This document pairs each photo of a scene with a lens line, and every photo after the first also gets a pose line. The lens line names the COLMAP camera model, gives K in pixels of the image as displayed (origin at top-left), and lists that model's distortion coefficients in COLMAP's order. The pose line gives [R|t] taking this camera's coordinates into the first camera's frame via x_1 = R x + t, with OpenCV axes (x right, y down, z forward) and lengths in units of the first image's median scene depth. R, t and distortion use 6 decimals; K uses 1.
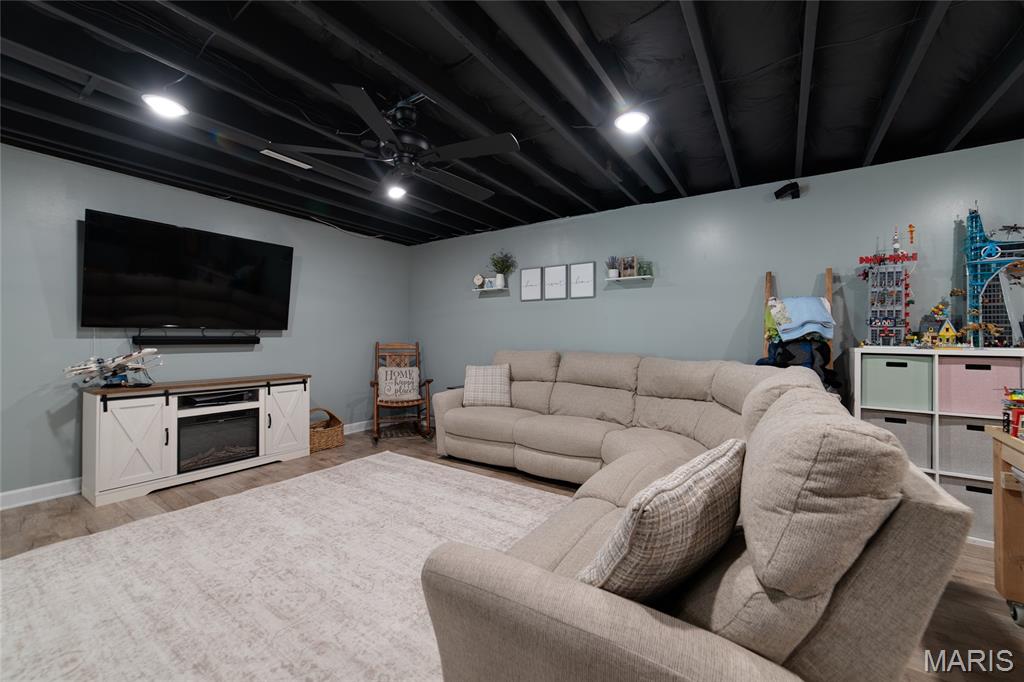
lens RADIAL K [[397.8, 0, 513.5], [0, 397.8, 334.9], [0, 0, 1]] dist [-0.012619, 0.002458]
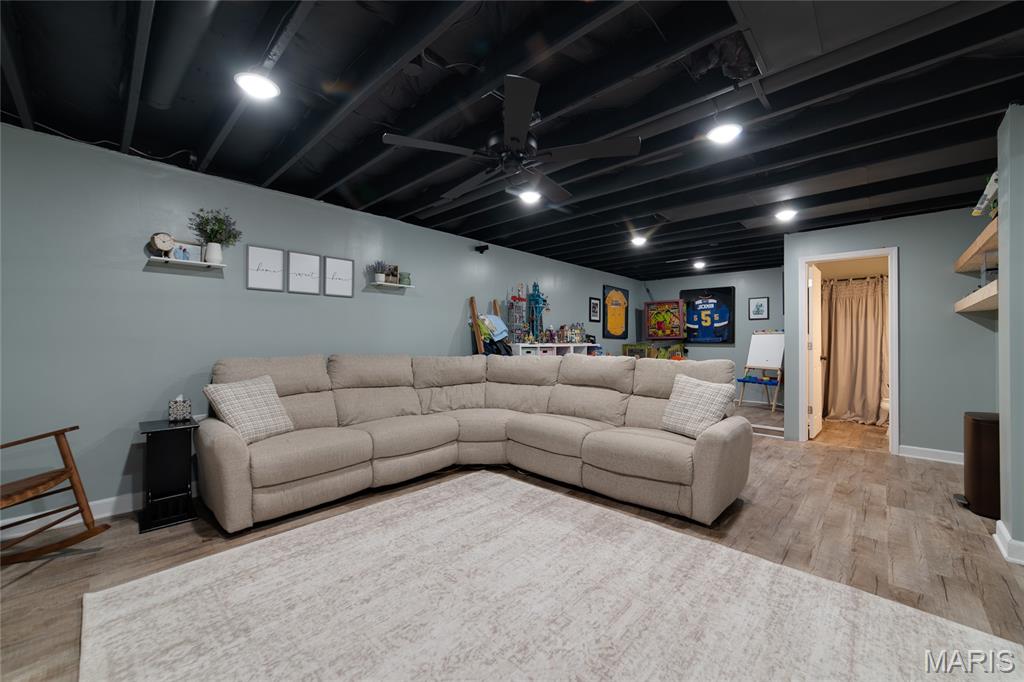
lens RADIAL K [[397.8, 0, 512.6], [0, 397.8, 335.4], [0, 0, 1]] dist [-0.012619, 0.002458]
pose [[0.163770, 0.003176, 0.986493, -0.949946], [-0.011079, 0.999938, -0.001380, -0.007249], [-0.986436, -0.010703, 0.163795, 0.637335]]
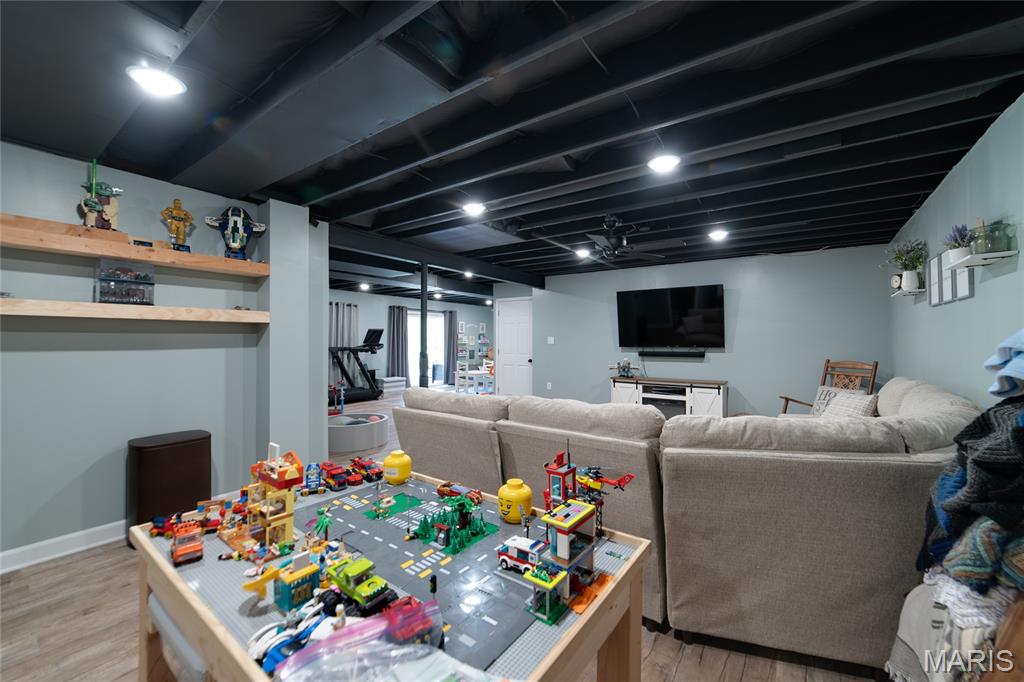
lens RADIAL K [[397.8, 0, 513.2], [0, 397.8, 339.5], [0, 0, 1]] dist [-0.012619, 0.002458]
pose [[-0.026297, -0.012810, -0.999572, 1.090260], [0.004131, 0.999908, -0.012923, -0.035700], [0.999646, -0.004469, -0.026242, 0.499674]]
